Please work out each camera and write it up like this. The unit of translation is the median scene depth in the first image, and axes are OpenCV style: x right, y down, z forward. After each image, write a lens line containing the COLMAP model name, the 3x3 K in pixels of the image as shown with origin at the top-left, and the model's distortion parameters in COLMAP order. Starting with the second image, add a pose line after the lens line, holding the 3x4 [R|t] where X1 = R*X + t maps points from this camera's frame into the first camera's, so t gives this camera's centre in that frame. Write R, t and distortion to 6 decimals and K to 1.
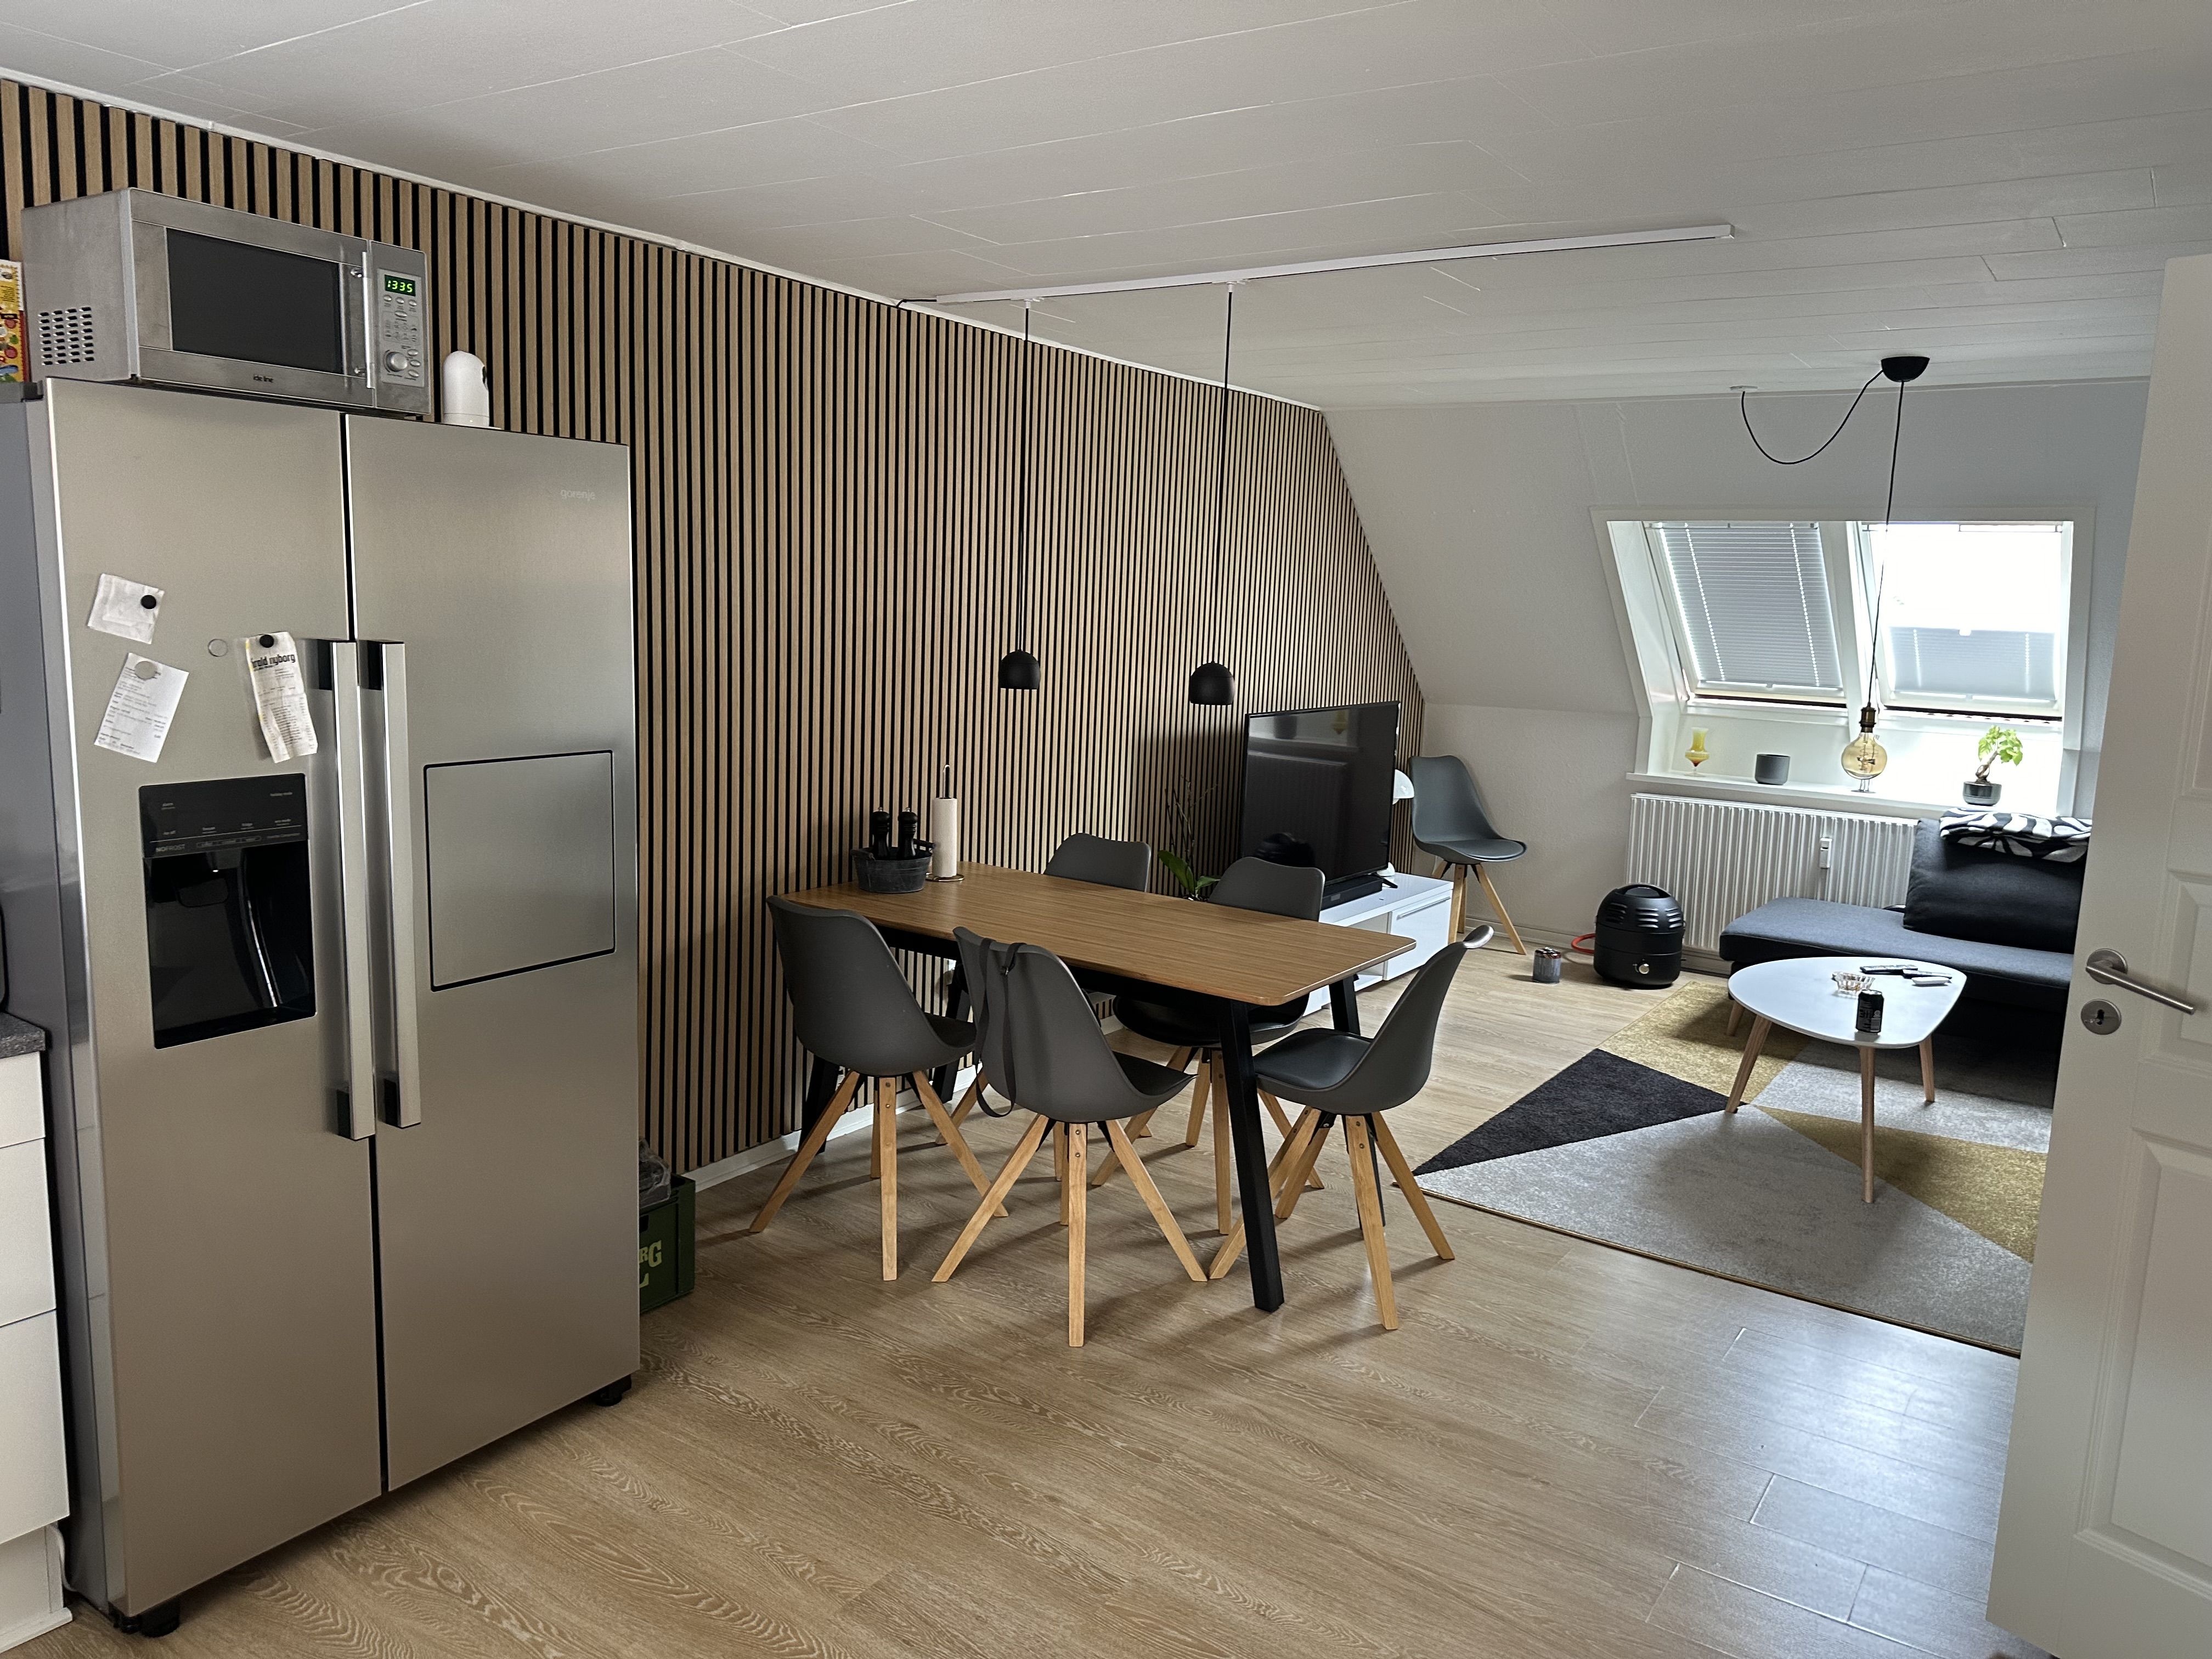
lens RADIAL K [[1550.9, 0, 1116.4], [0, 1550.9, 814.1], [0, 0, 1]] dist [0.069675, -0.072537]
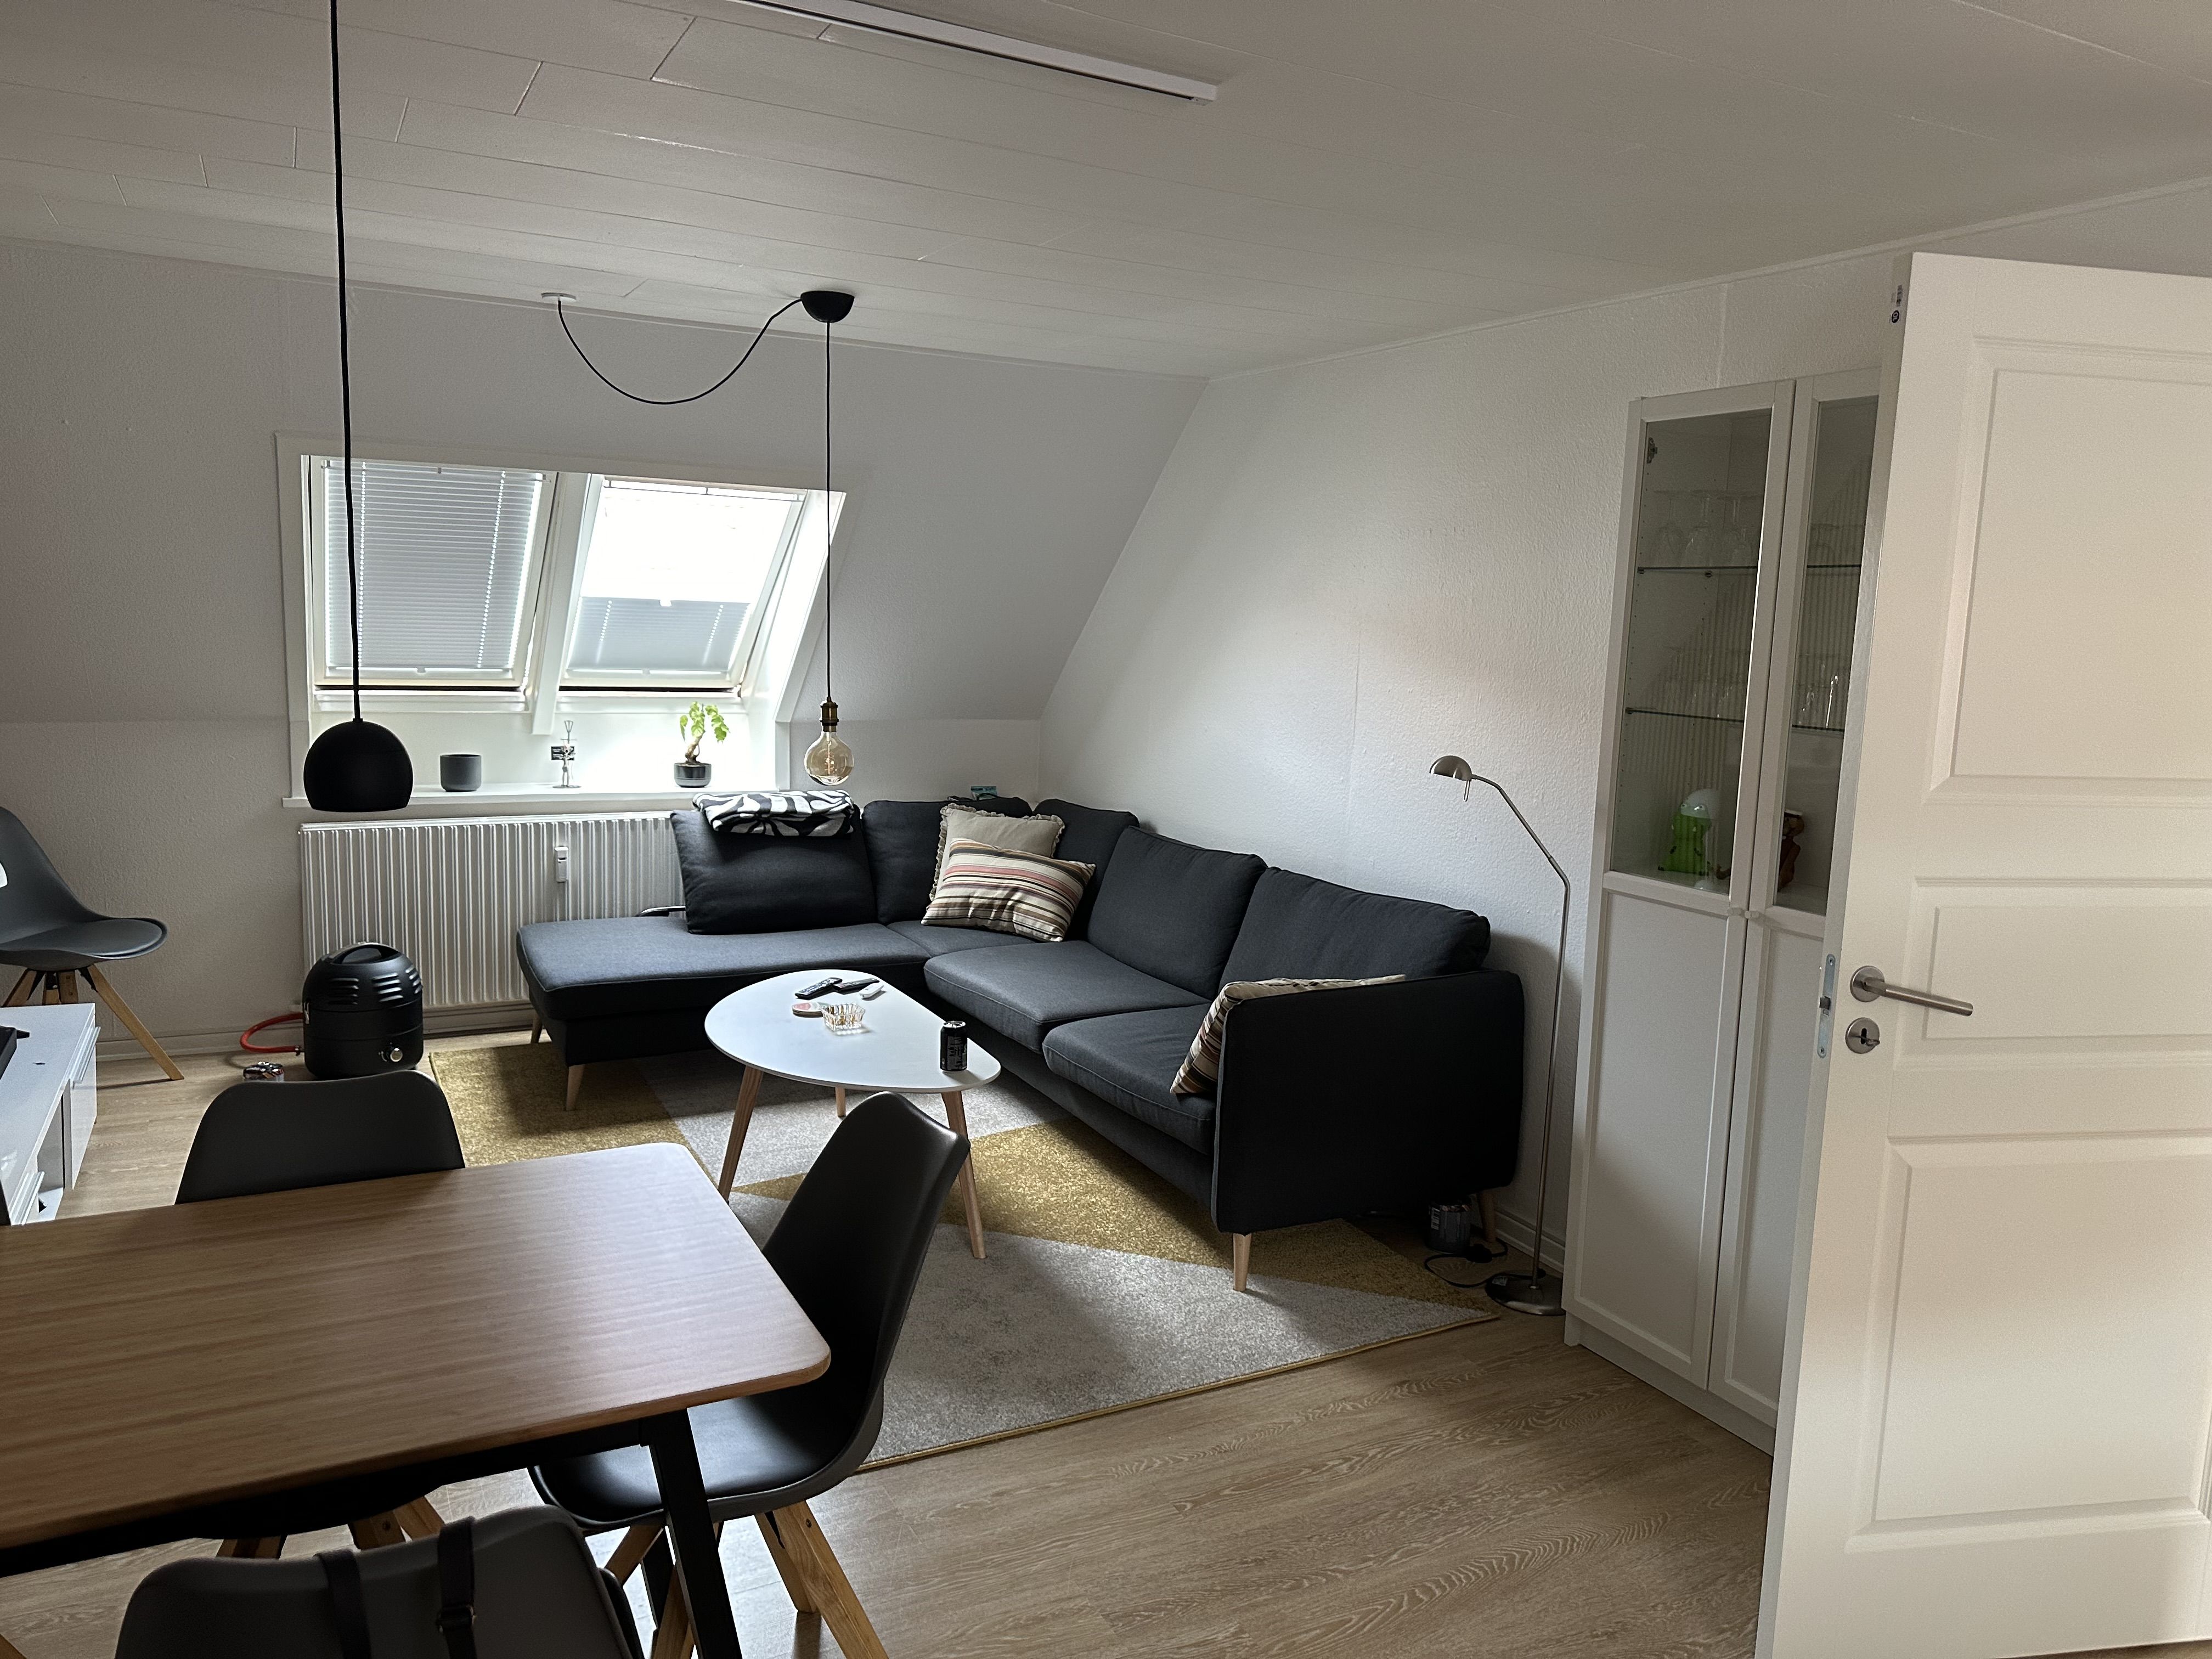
lens RADIAL K [[1550.9, 0, 1106.3], [0, 1550.9, 818.9], [0, 0, 1]] dist [0.069675, -0.072537]
pose [[0.466811, -0.143663, 0.872610, -0.156349], [0.110339, 0.988468, 0.103711, -0.057903], [-0.877447, 0.047869, 0.477280, 0.349818]]
